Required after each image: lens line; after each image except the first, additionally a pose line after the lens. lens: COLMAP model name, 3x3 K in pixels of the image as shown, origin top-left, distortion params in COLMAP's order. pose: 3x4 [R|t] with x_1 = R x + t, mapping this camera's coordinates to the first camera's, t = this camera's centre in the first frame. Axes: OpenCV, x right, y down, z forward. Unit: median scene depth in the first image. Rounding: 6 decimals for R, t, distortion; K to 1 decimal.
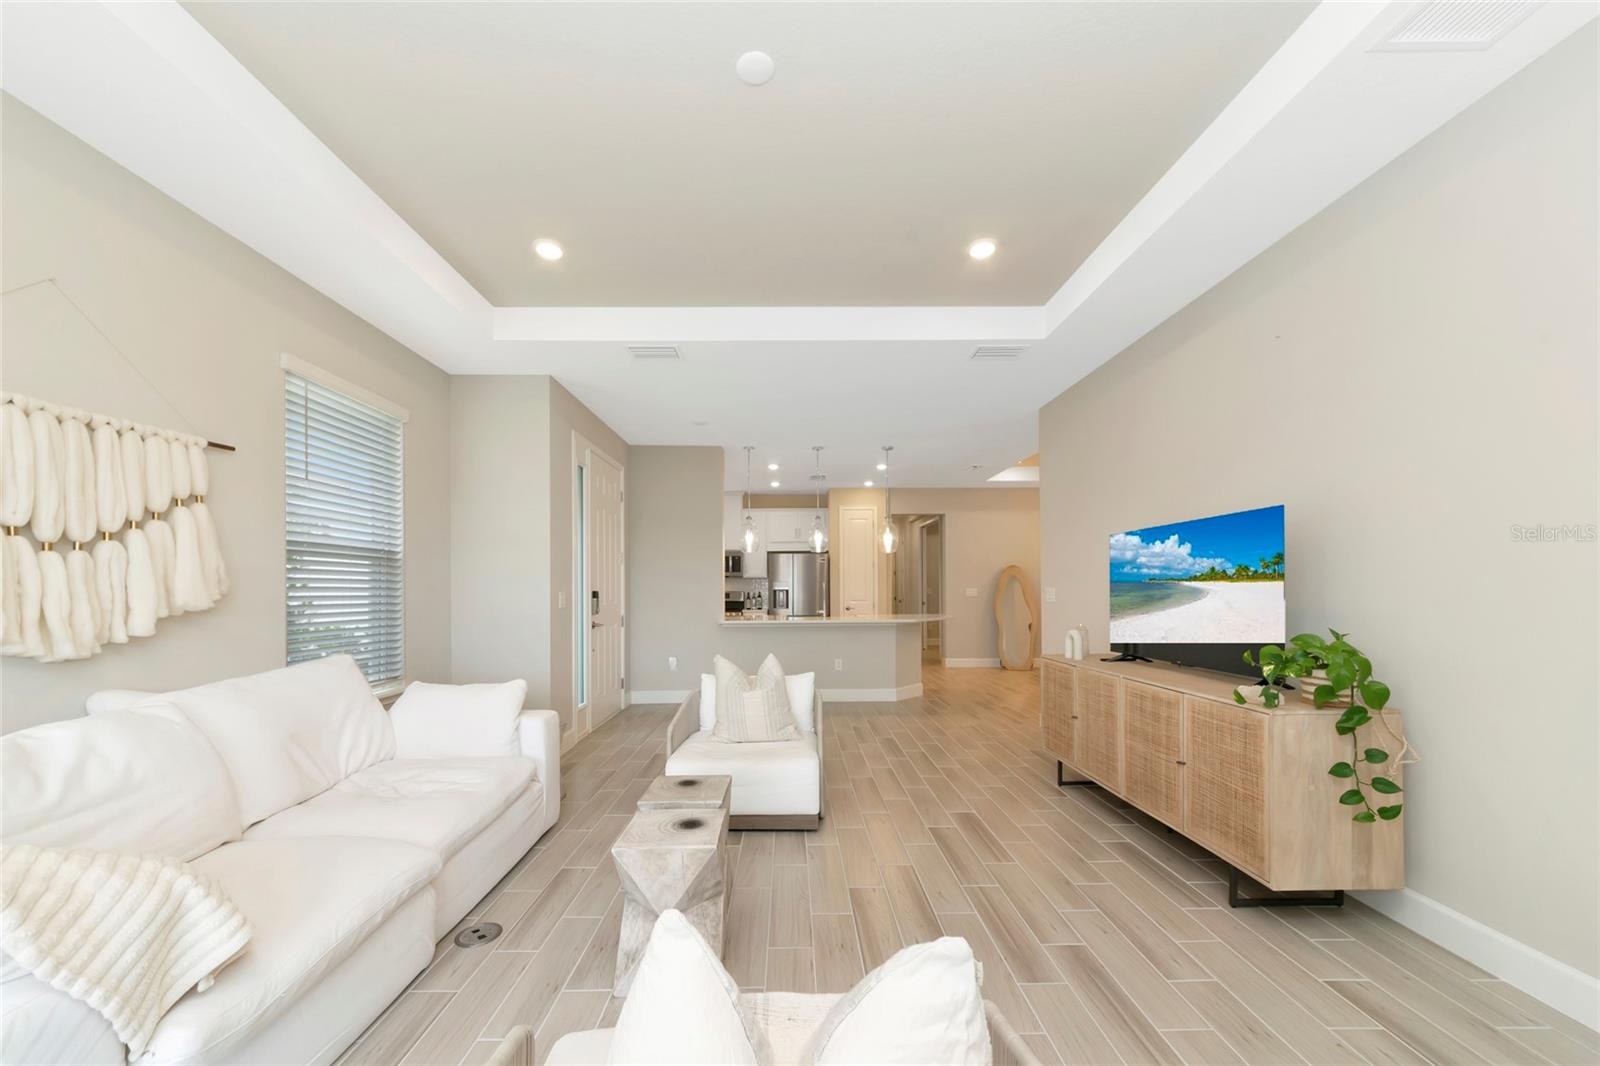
lens RADIAL K [[588.4, 0, 794.1], [0, 588.4, 587.5], [0, 0, 1]] dist [-0.002082, -0.000089]
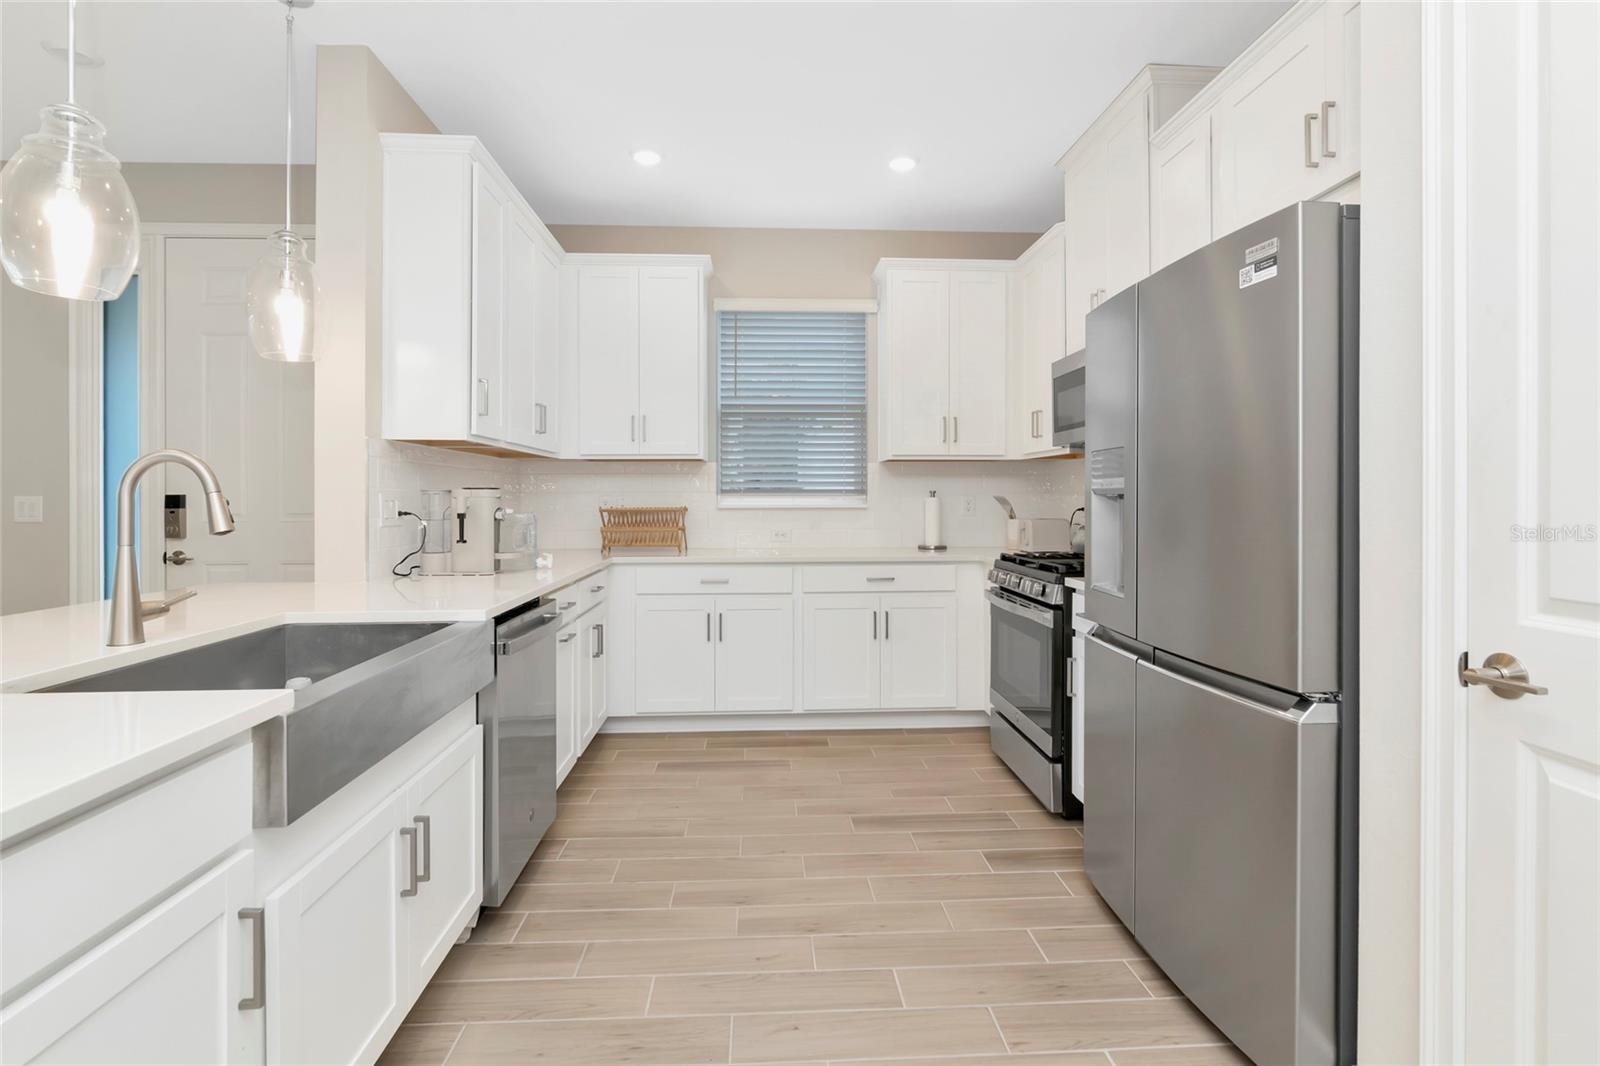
lens RADIAL K [[748.2, 0, 801.1], [0, 748.2, 499.0], [0, 0, 1]] dist [-0.000502, -0.000483]
pose [[0.044352, 0.007273, -0.998989, 0.691385], [0.005101, 0.999959, 0.007507, 0.014685], [0.999003, -0.005429, 0.044313, 2.885869]]
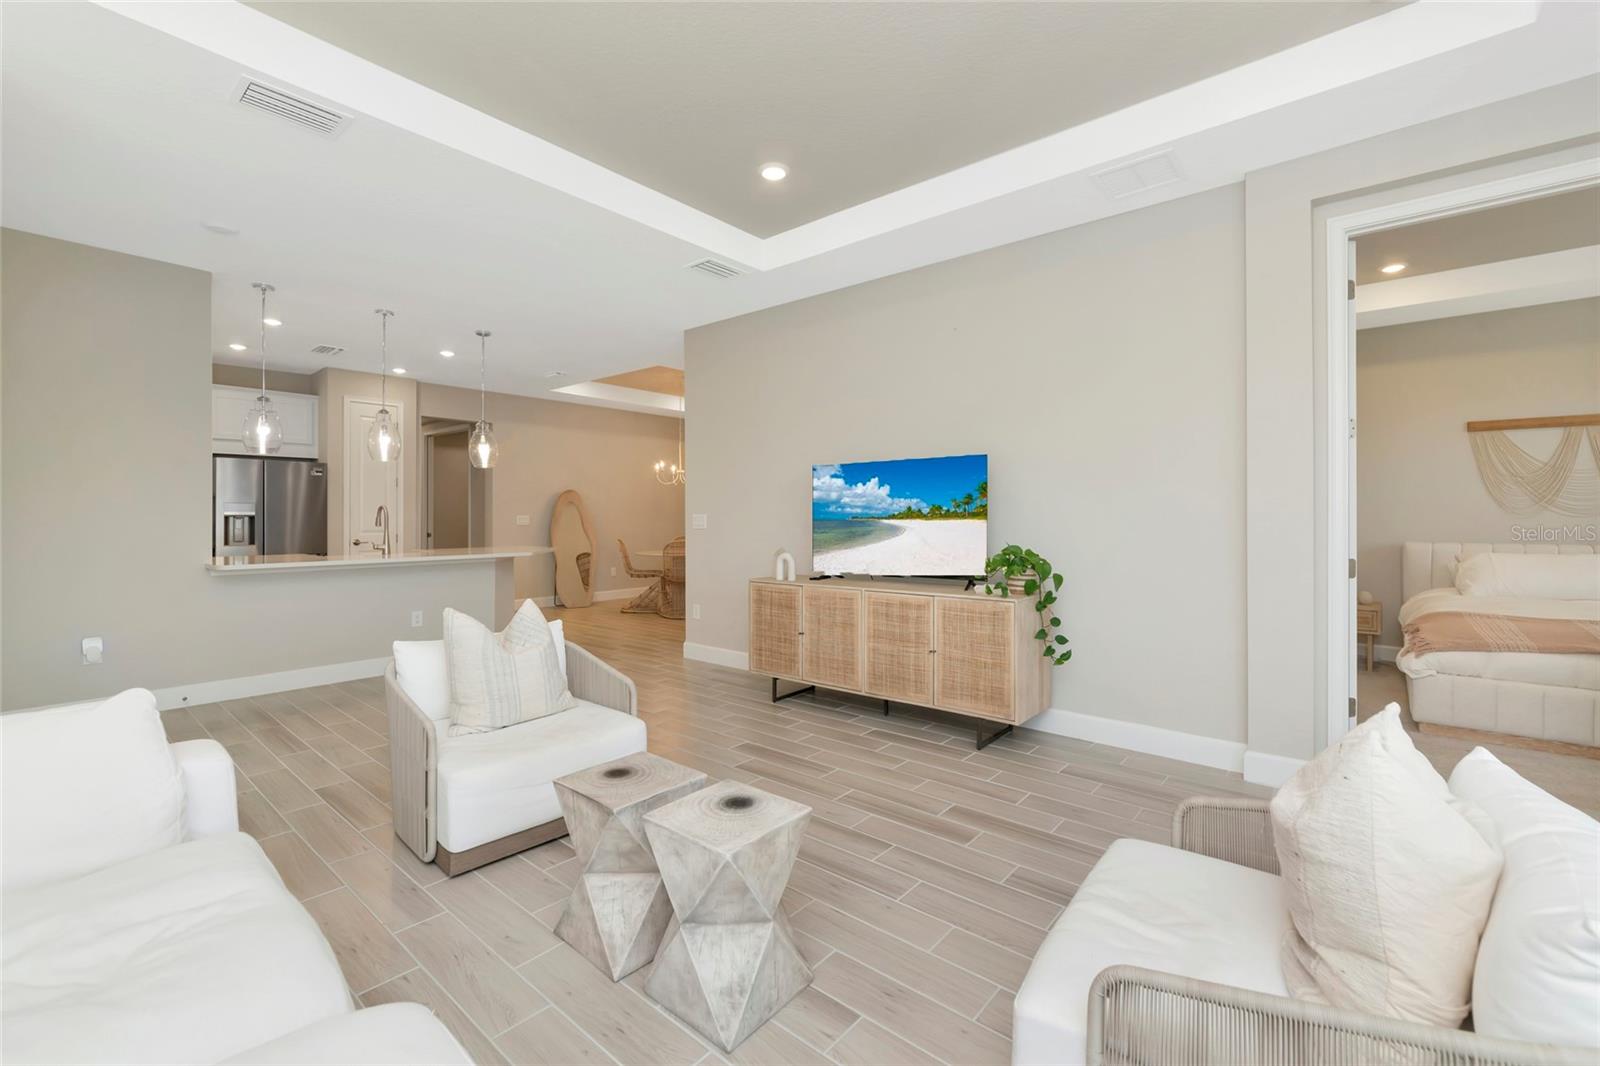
lens RADIAL K [[675.8, 0, 790.3], [0, 675.8, 517.2], [0, 0, 1]] dist [0.003403, 0.000094]
pose [[0.660545, 0.005797, 0.750764, -0.573976], [-0.006248, 0.999978, -0.002225, 0.012721], [-0.750760, -0.003221, 0.660567, 0.242003]]
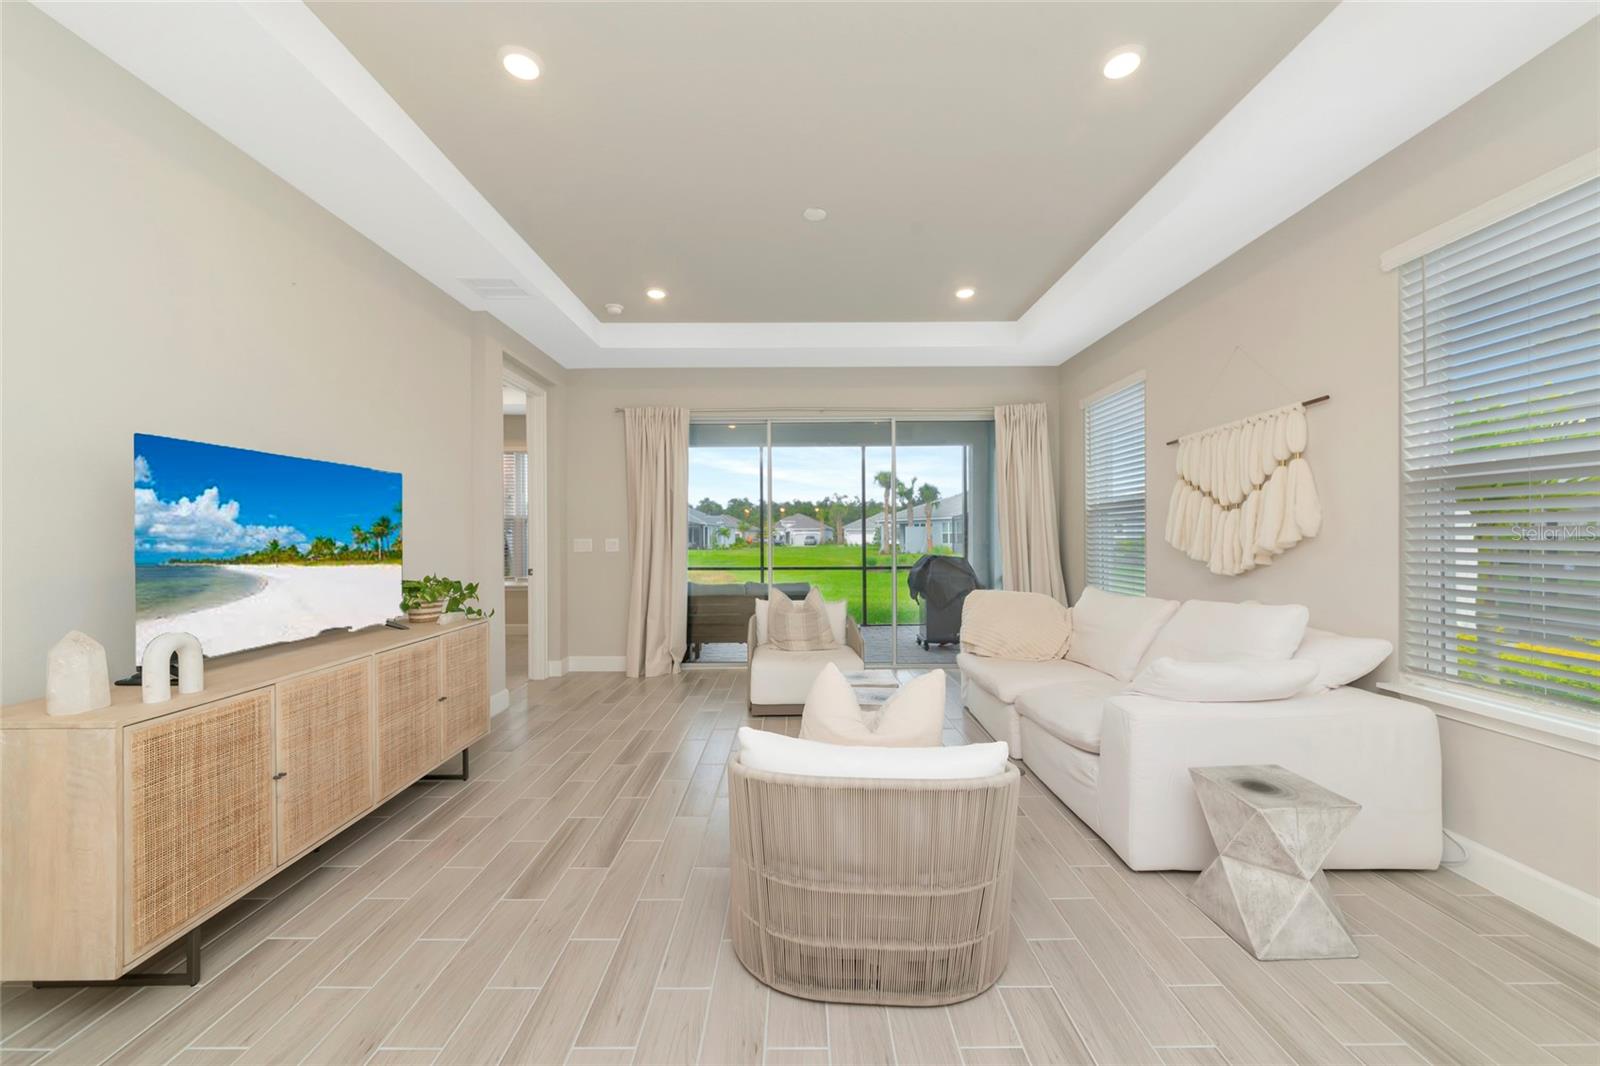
lens RADIAL K [[610.2, 0, 798.0], [0, 610.2, 535.5], [0, 0, 1]] dist [-0.002143, -0.000158]
pose [[-0.999912, 0.010683, 0.007856, -0.019104], [0.010639, 0.999928, -0.005631, 0.004530], [-0.007916, -0.005547, -0.999953, 1.923118]]
